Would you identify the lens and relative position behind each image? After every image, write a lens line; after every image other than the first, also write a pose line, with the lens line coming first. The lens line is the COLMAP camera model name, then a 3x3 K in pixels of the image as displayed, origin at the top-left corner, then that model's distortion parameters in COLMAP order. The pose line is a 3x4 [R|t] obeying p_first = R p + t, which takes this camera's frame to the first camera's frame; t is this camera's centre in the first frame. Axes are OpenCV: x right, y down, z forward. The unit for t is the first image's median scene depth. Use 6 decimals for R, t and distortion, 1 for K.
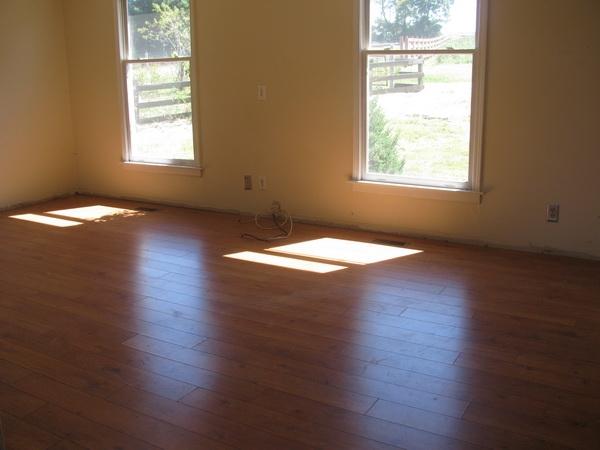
lens RADIAL K [[629.9, 0, 303.5], [0, 629.9, 219.2], [0, 0, 1]] dist [-0.119156, 0.000000]
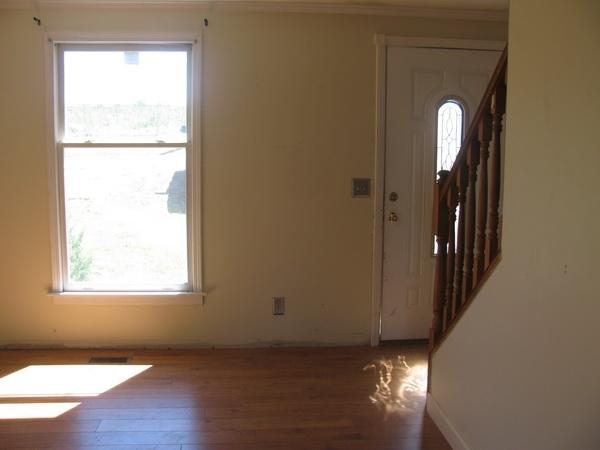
lens RADIAL K [[629.9, 0, 298.3], [0, 629.9, 226.2], [0, 0, 1]] dist [-0.119156, 0.000000]
pose [[0.820120, -0.060066, 0.569030, -0.131043], [0.114621, 0.991563, -0.060531, -0.068147], [-0.560594, 0.114865, 0.820086, 0.127695]]
